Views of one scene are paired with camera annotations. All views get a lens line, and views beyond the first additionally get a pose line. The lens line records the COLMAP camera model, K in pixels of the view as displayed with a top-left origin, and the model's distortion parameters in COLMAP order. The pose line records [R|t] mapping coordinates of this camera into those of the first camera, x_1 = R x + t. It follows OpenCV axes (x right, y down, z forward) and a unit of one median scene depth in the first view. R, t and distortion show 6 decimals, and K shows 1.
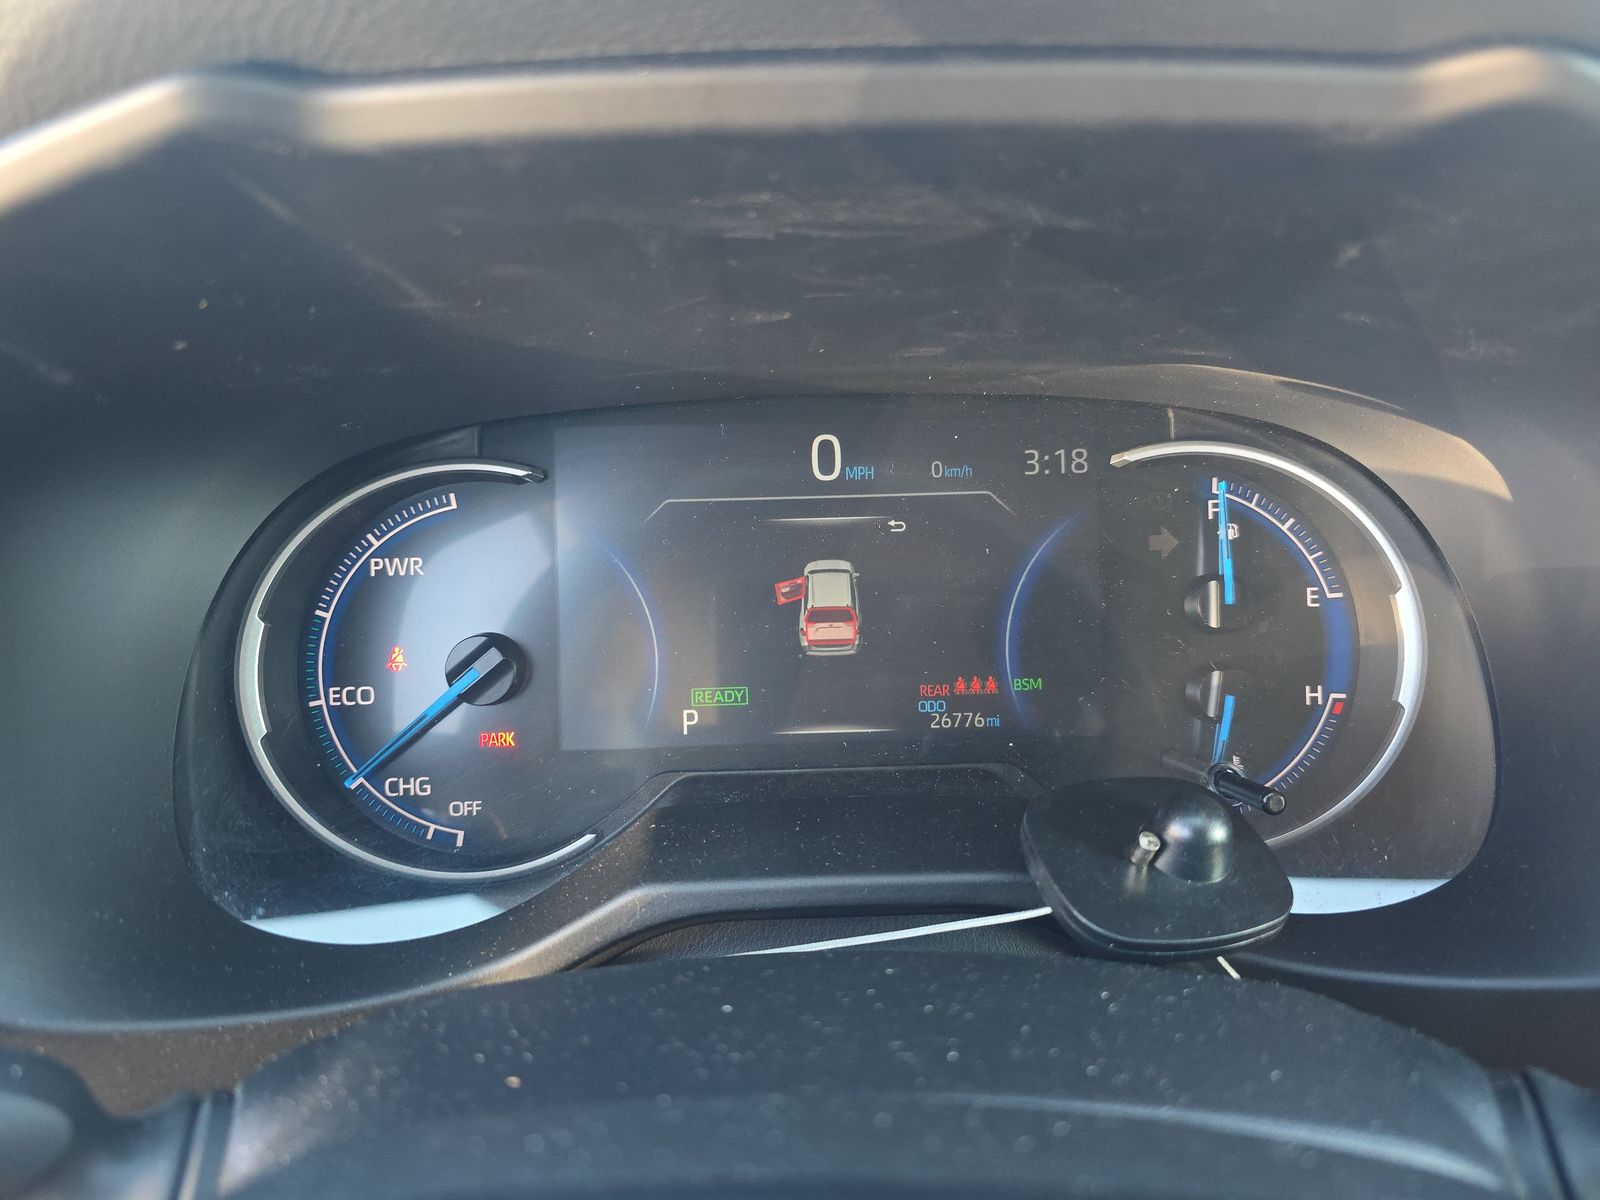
lens RADIAL K [[1102.1, 0, 807.2], [0, 1102.1, 592.3], [0, 0, 1]] dist [0.020511, -0.010729]
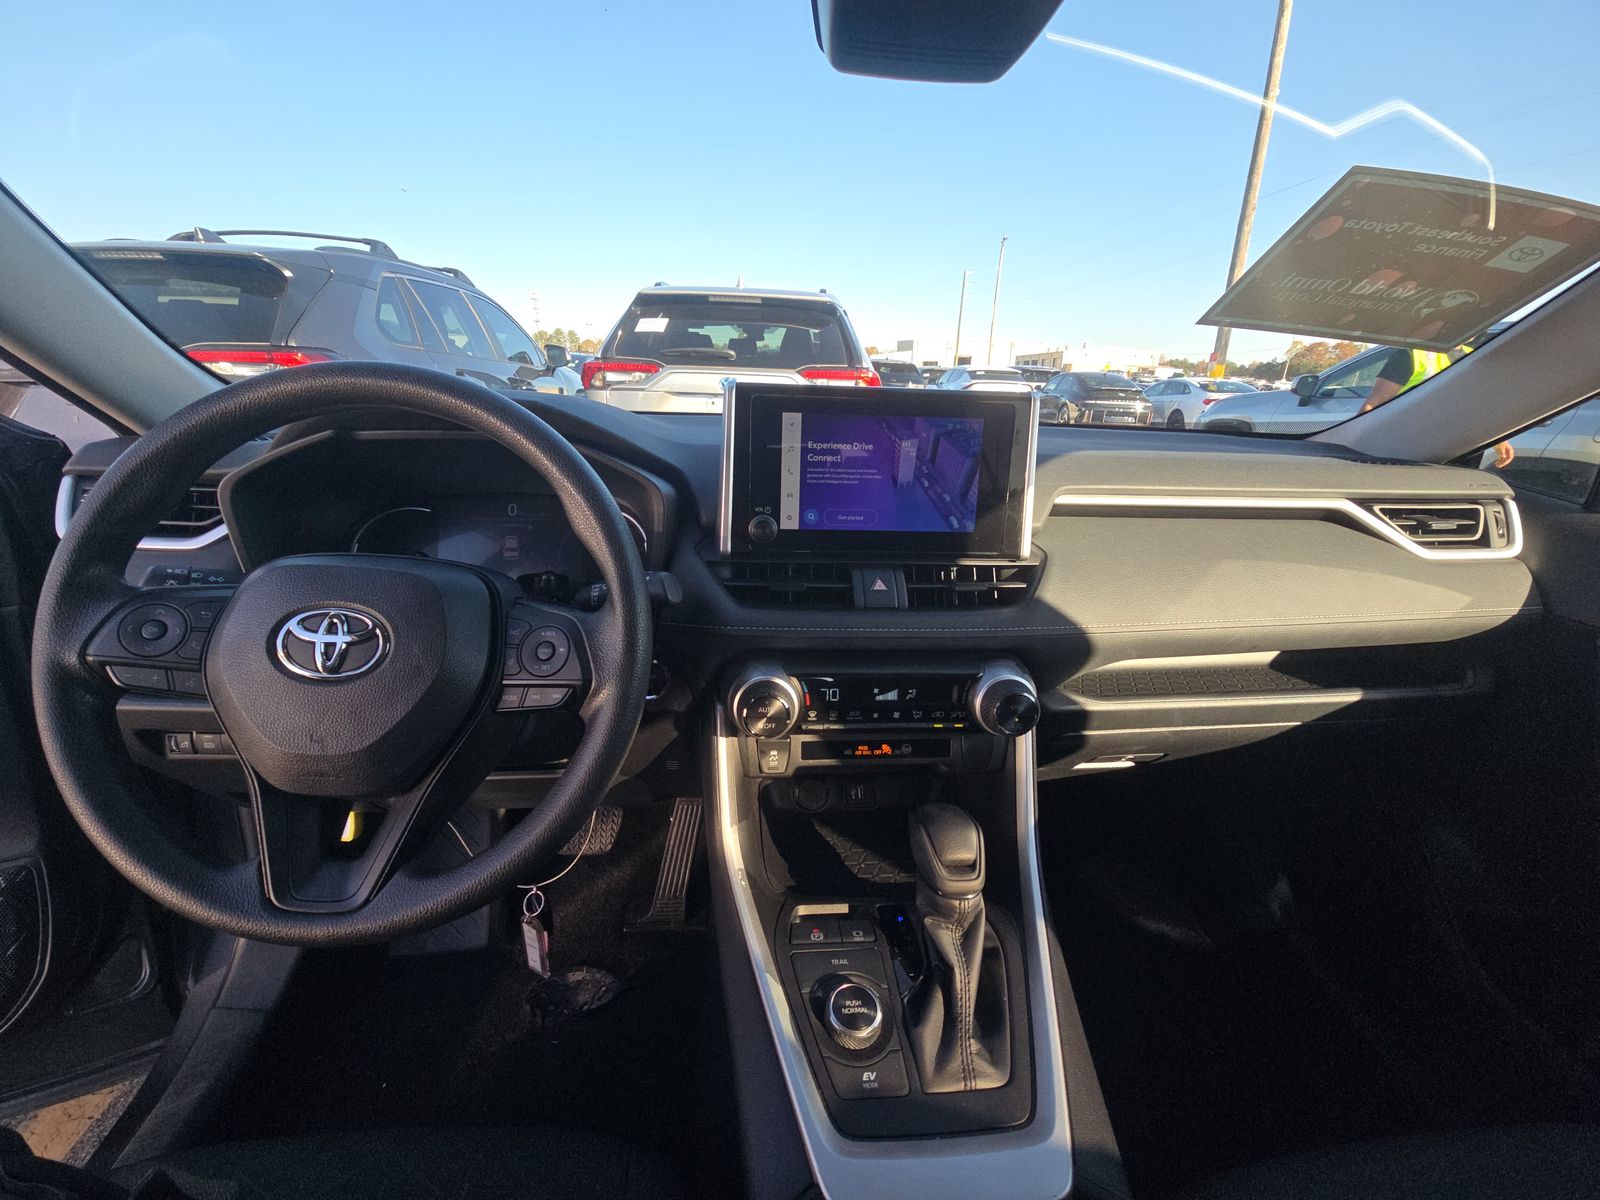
lens RADIAL K [[649.0, 0, 791.8], [0, 649.0, 608.0], [0, 0, 1]] dist [0.003532, 0.000481]
pose [[0.998237, 0.018357, 0.056453, 0.896259], [-0.013969, 0.996921, -0.077161, 0.394076], [-0.057695, 0.076237, 0.995419, -1.339032]]
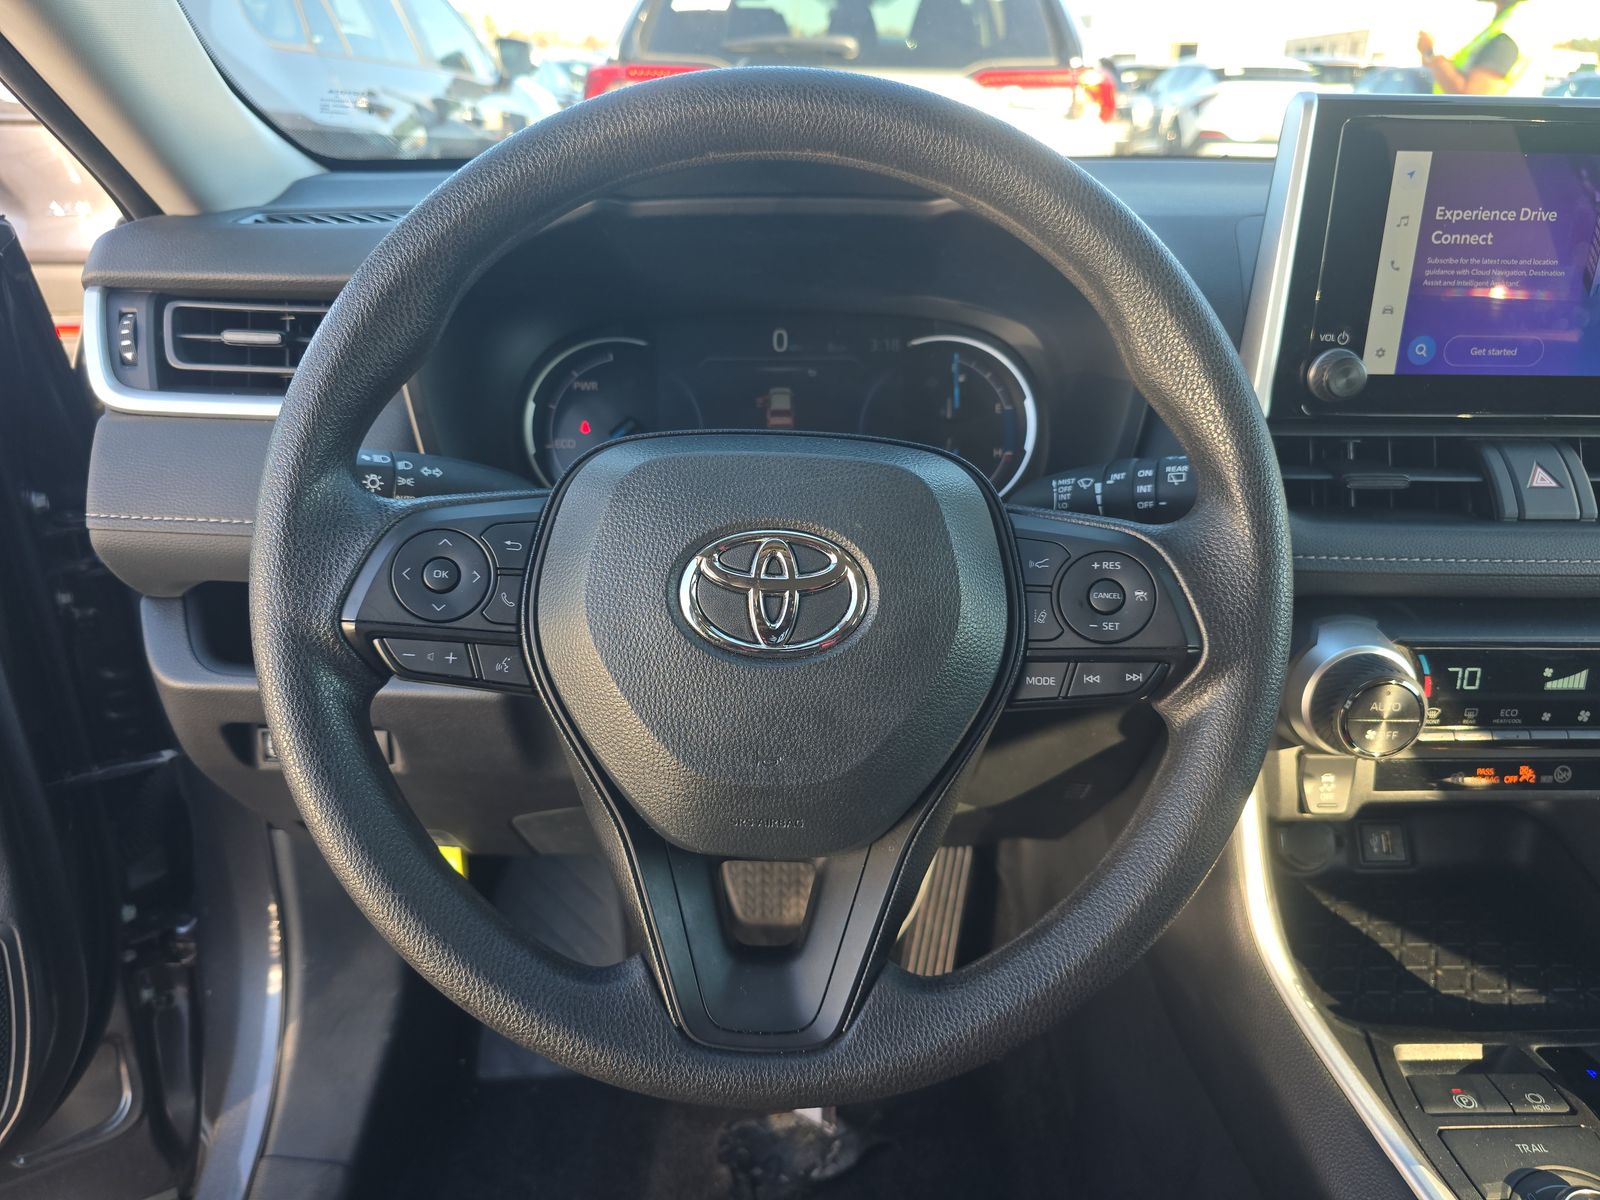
lens RADIAL K [[1102.1, 0, 796.0], [0, 1102.1, 602.2], [0, 0, 1]] dist [0.020511, -0.010729]
pose [[0.999821, 0.018920, -0.000603, 0.060846], [-0.018908, 0.999681, 0.016739, 0.366898], [0.000920, -0.016724, 0.999860, -1.227660]]
